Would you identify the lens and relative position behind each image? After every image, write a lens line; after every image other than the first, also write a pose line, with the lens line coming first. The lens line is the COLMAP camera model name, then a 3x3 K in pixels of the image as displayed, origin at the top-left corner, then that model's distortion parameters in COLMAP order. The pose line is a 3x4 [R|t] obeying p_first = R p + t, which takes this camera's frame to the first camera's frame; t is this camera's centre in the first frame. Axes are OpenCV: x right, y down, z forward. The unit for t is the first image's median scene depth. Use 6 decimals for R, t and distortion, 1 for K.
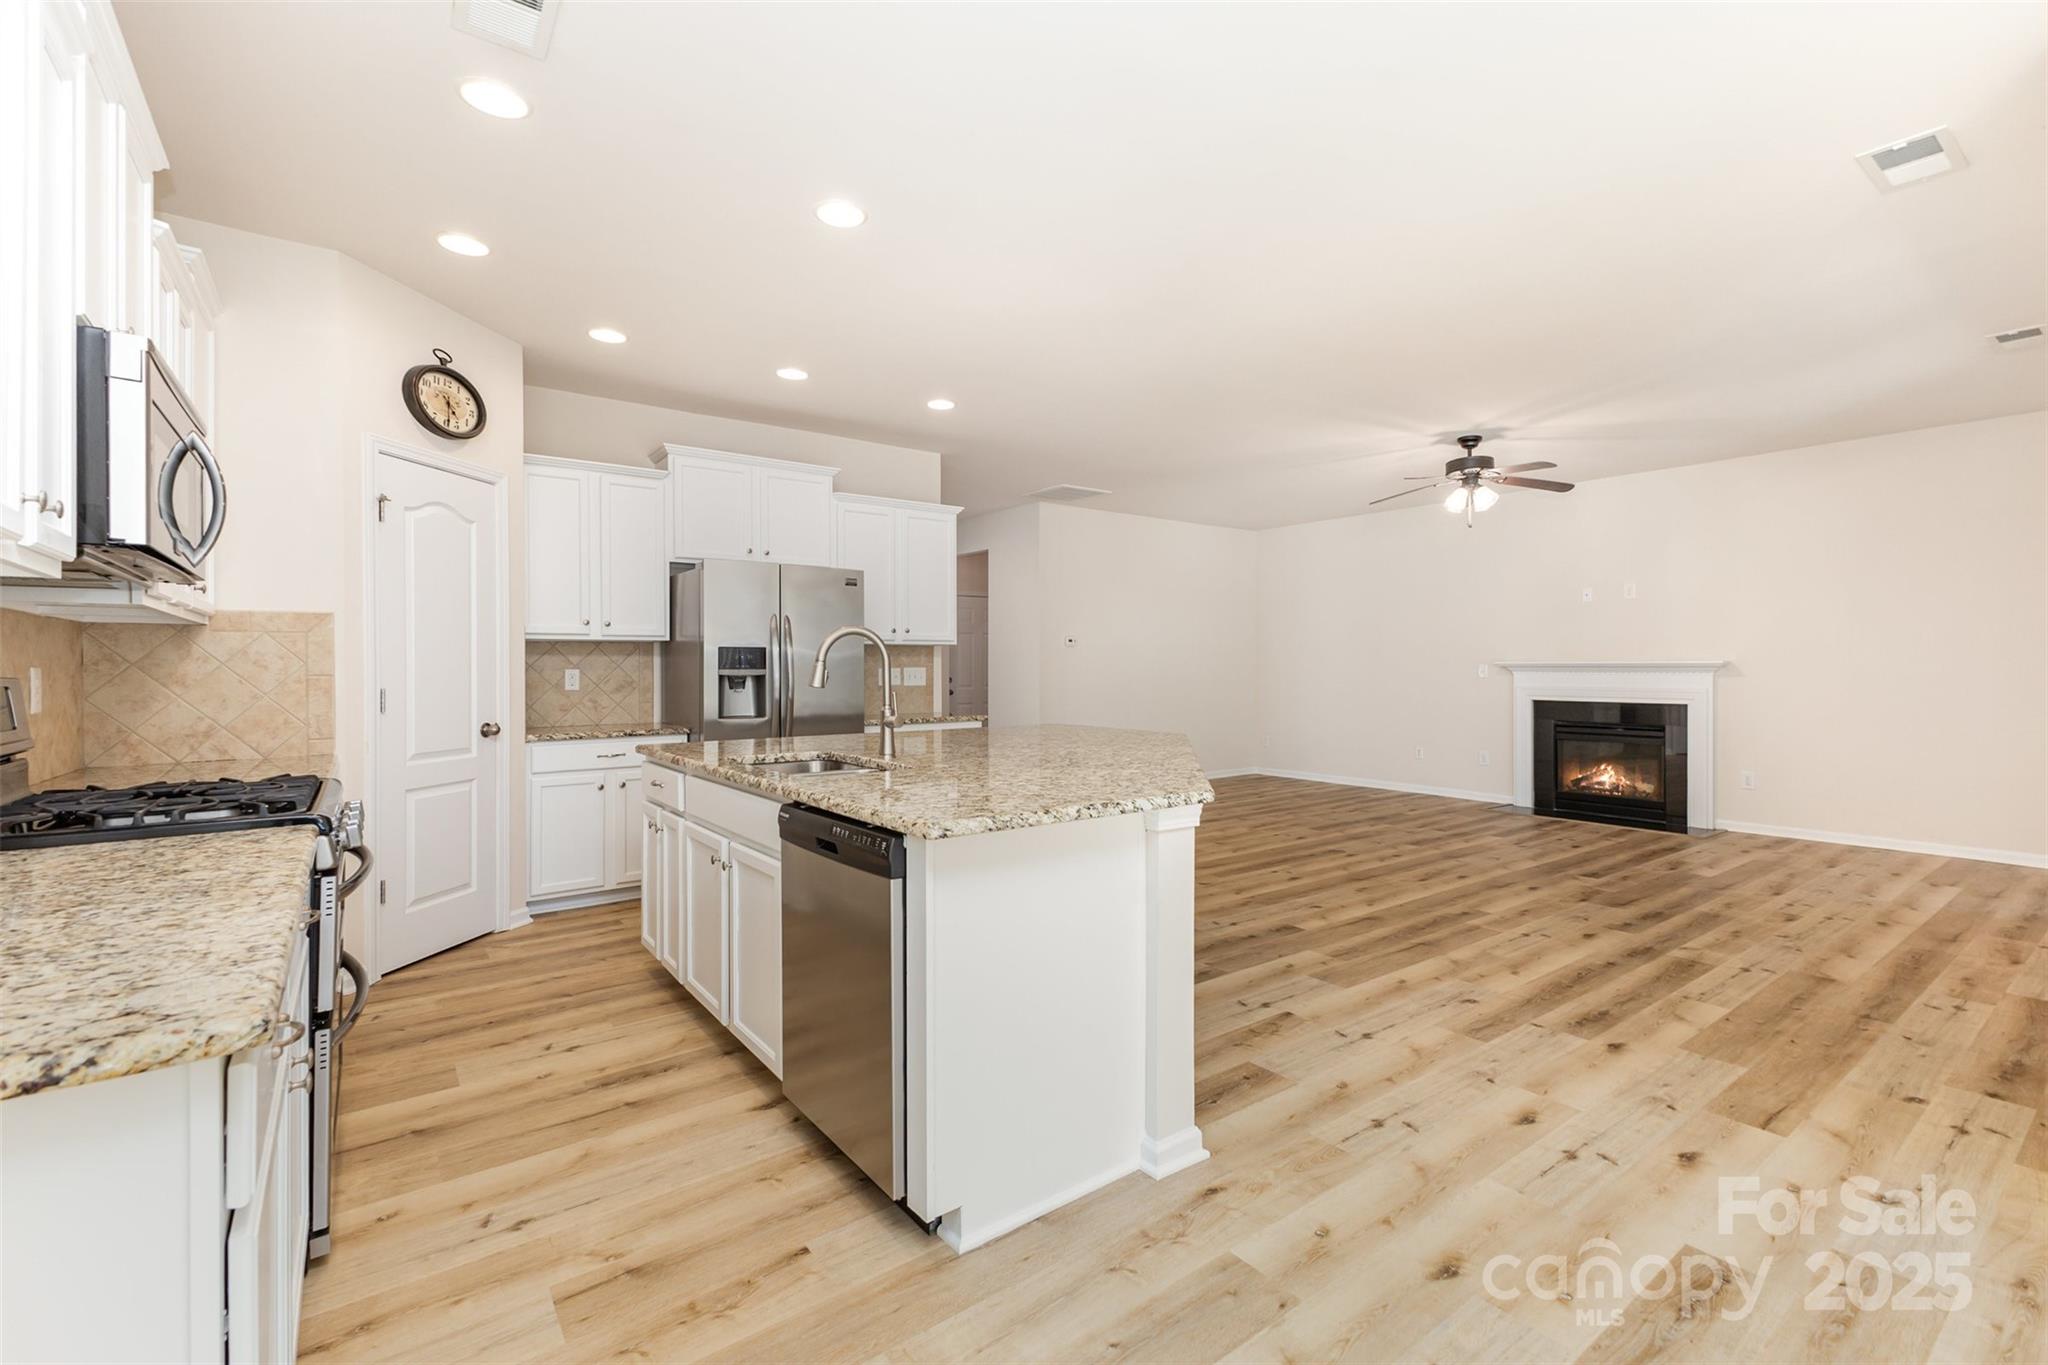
lens RADIAL K [[889.7, 0, 1031.8], [0, 889.7, 677.3], [0, 0, 1]] dist [0.014552, -0.004458]
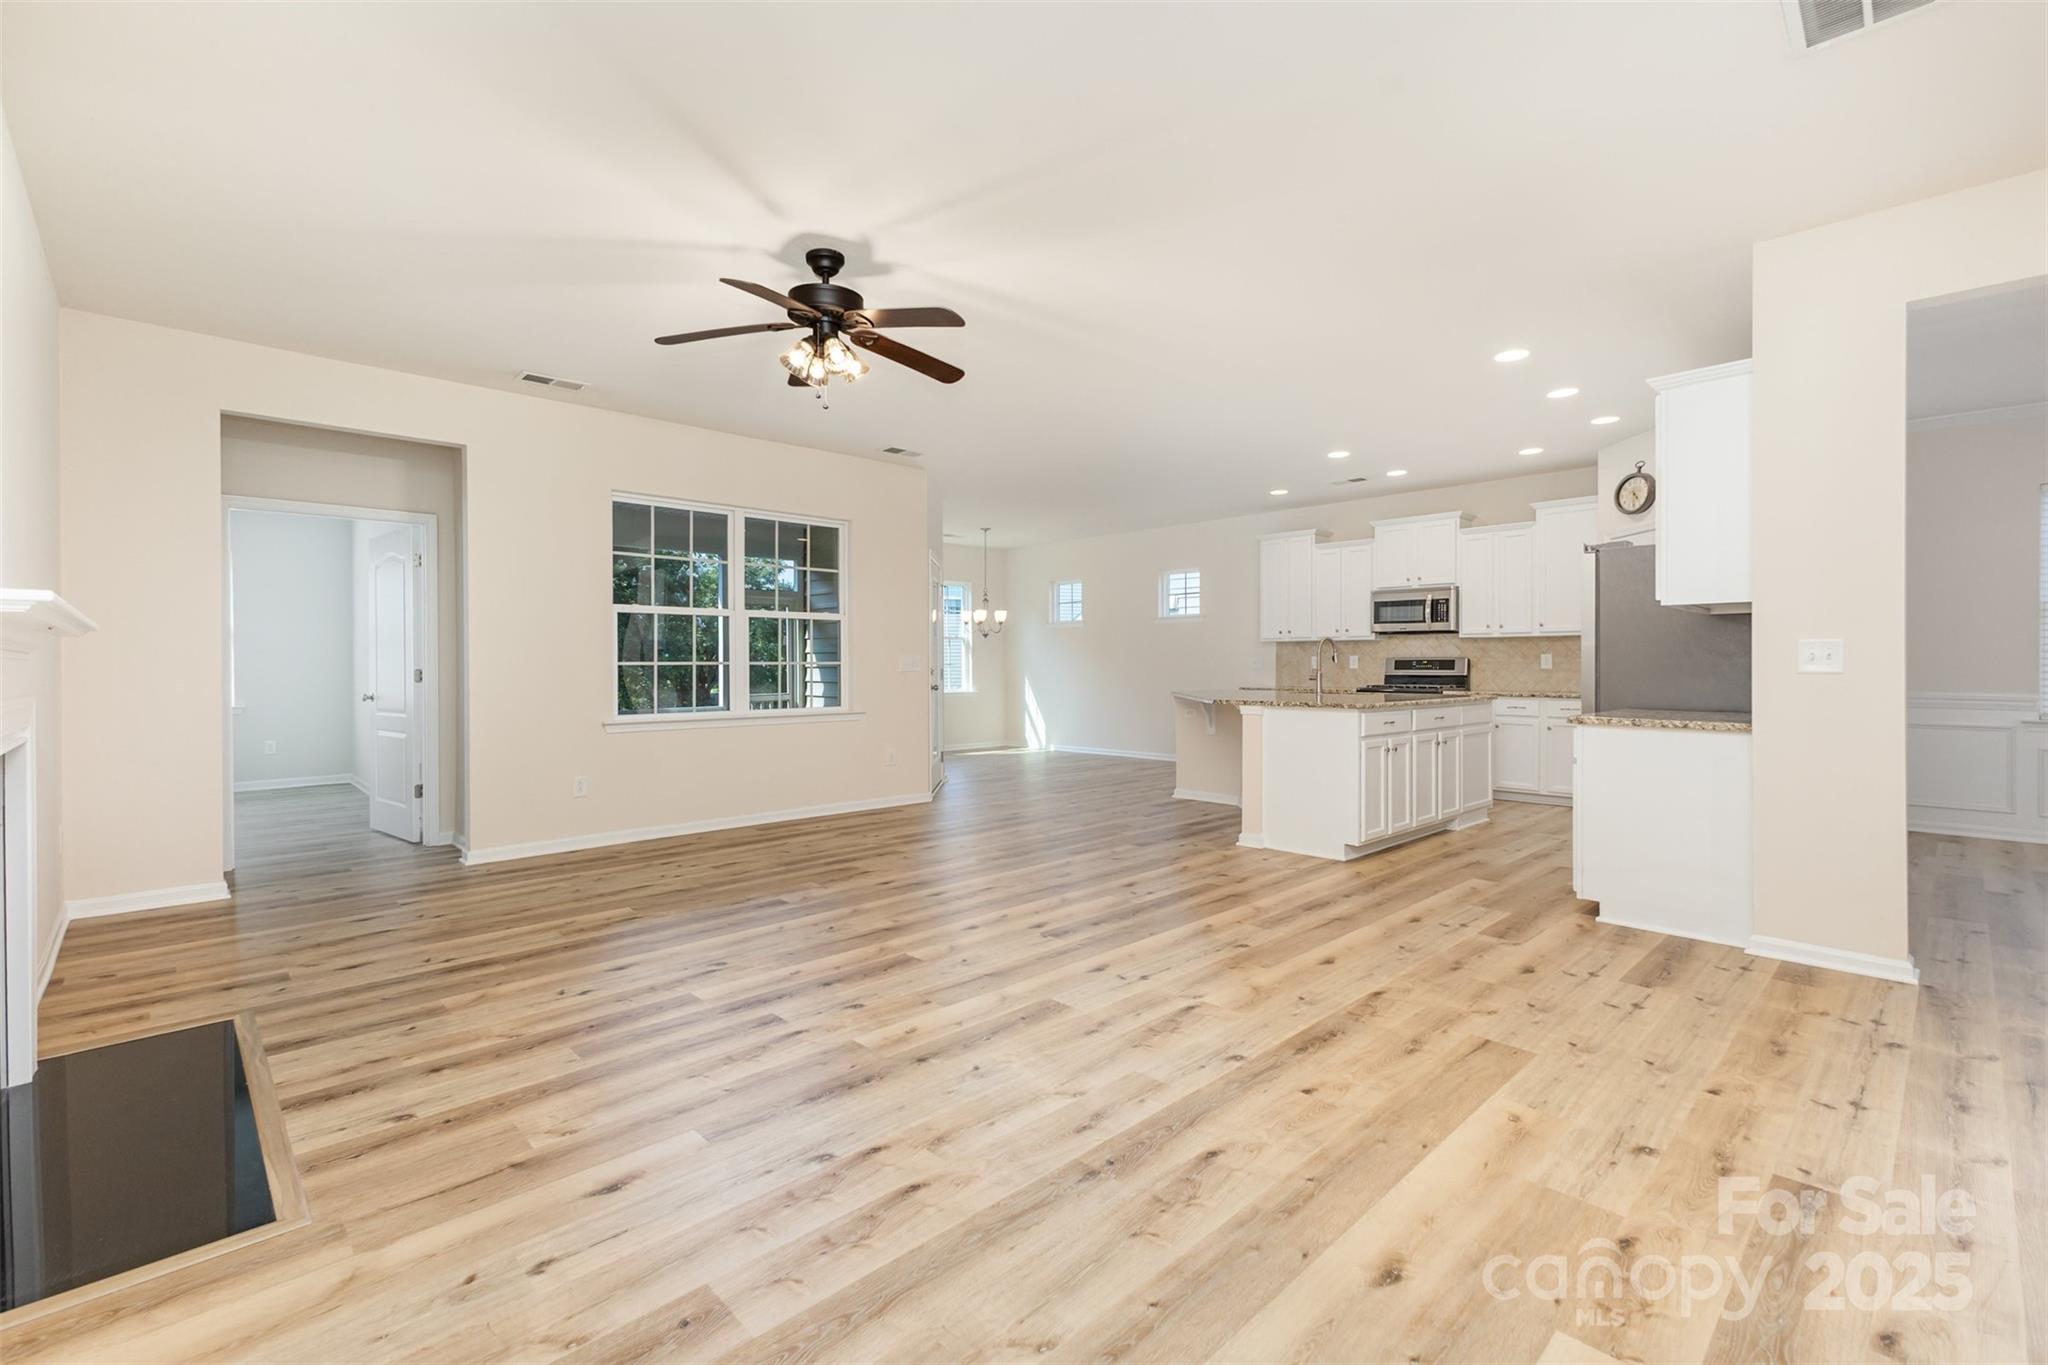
lens RADIAL K [[889.7, 0, 1024.2], [0, 889.7, 672.8], [0, 0, 1]] dist [0.014552, -0.004458]
pose [[-0.993436, 0.005238, -0.114269, 0.631573], [0.003050, 0.999809, 0.019313, -0.005925], [0.114348, 0.018837, -0.993262, 2.368688]]
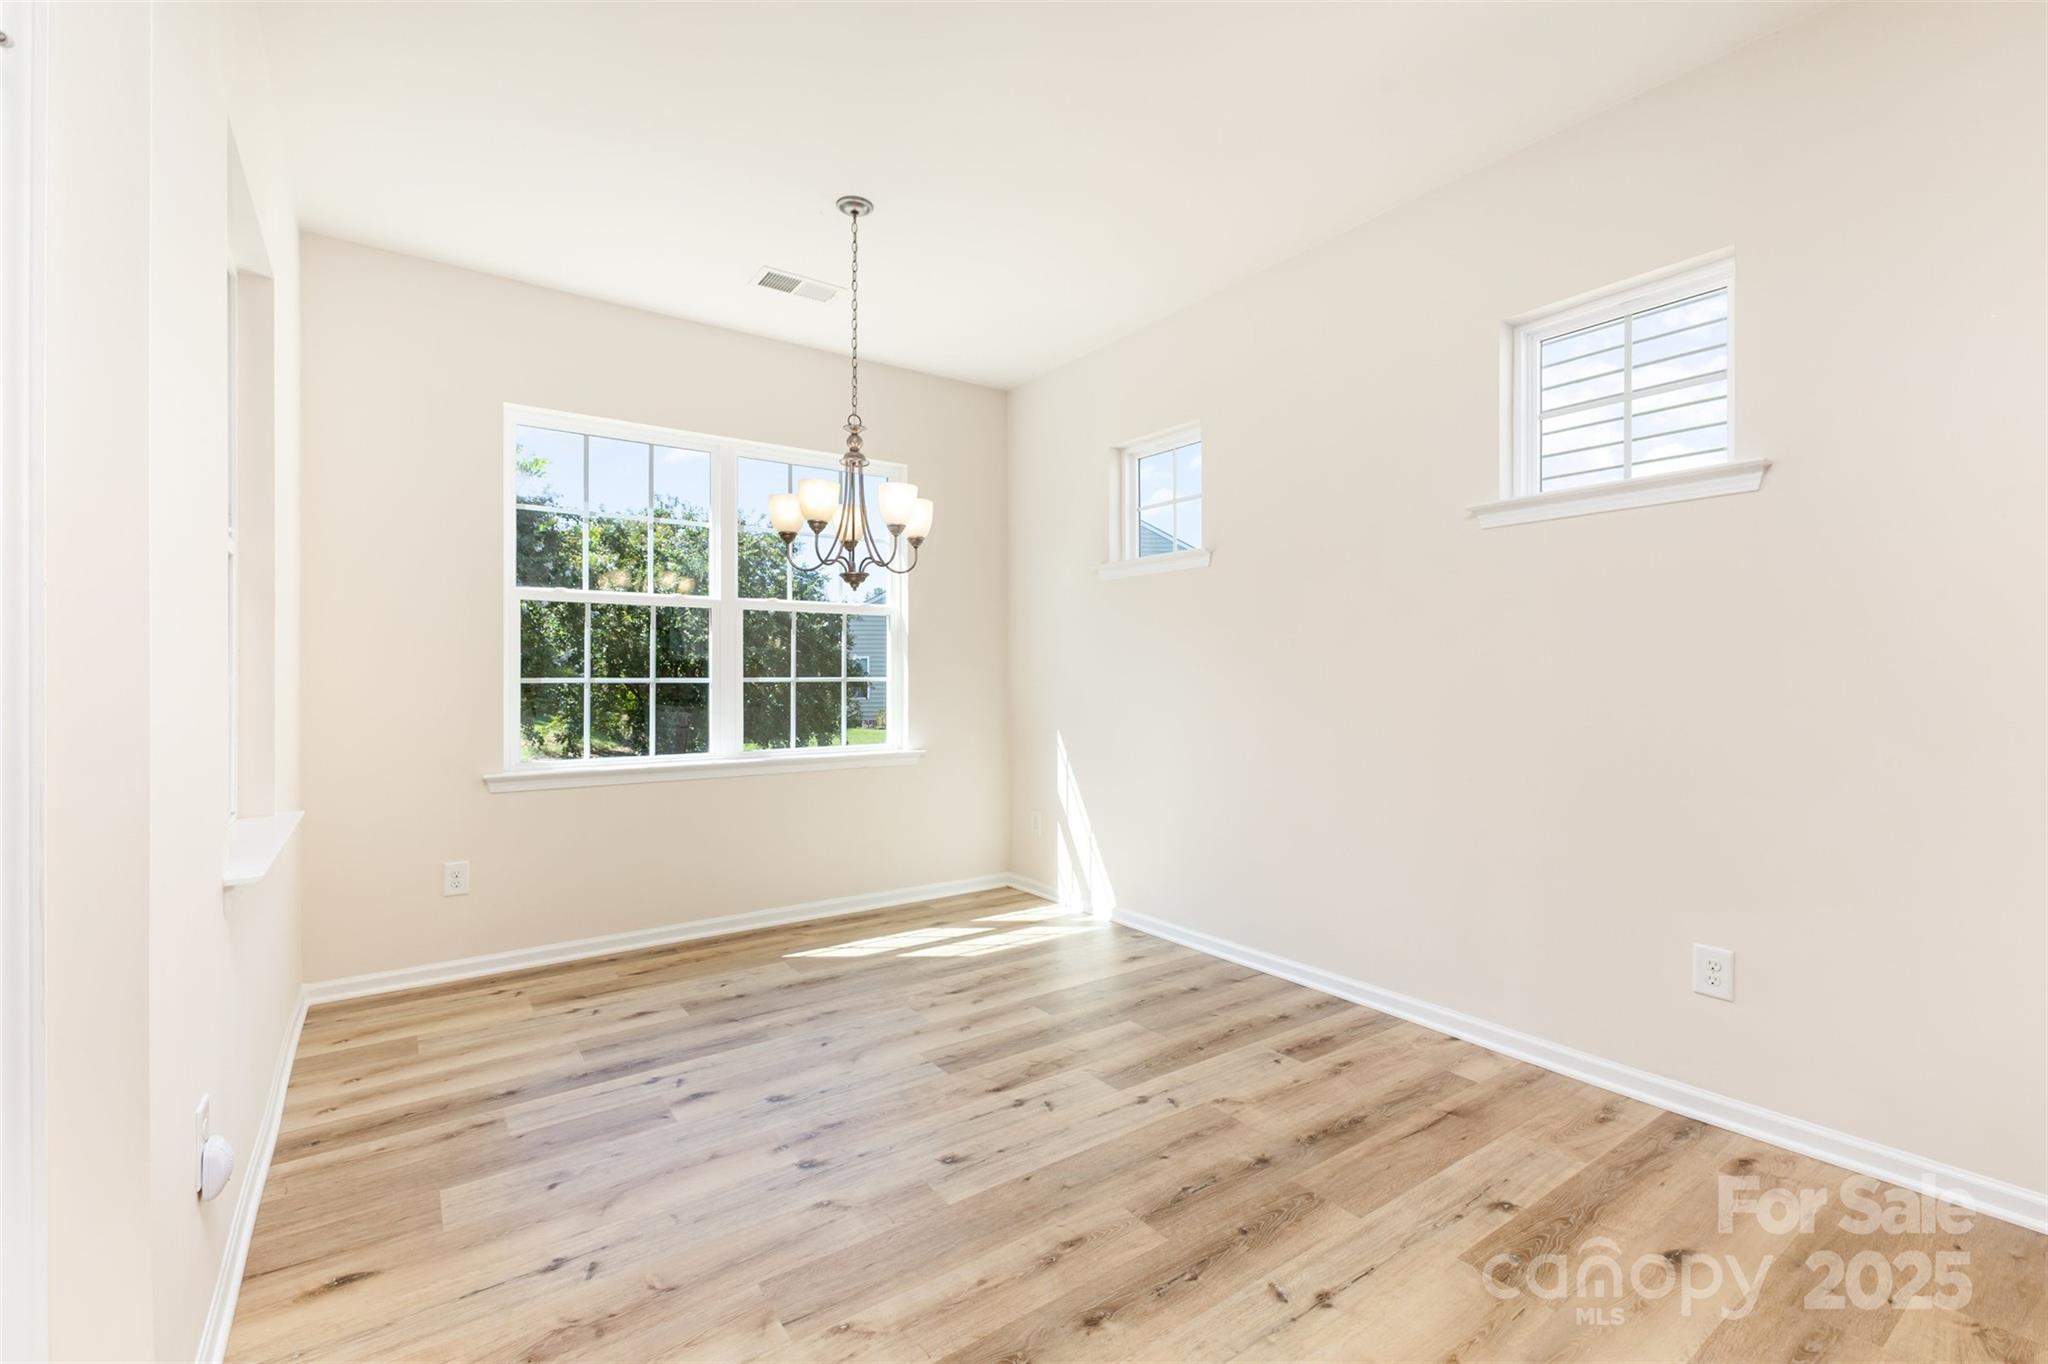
lens RADIAL K [[889.7, 0, 1035.6], [0, 889.7, 682.4], [0, 0, 1]] dist [0.014552, -0.004458]
pose [[-0.999678, 0.003701, 0.025118, 0.273936], [0.004033, 0.999905, 0.013203, 0.010988], [-0.025067, 0.013300, -0.999597, 0.500679]]
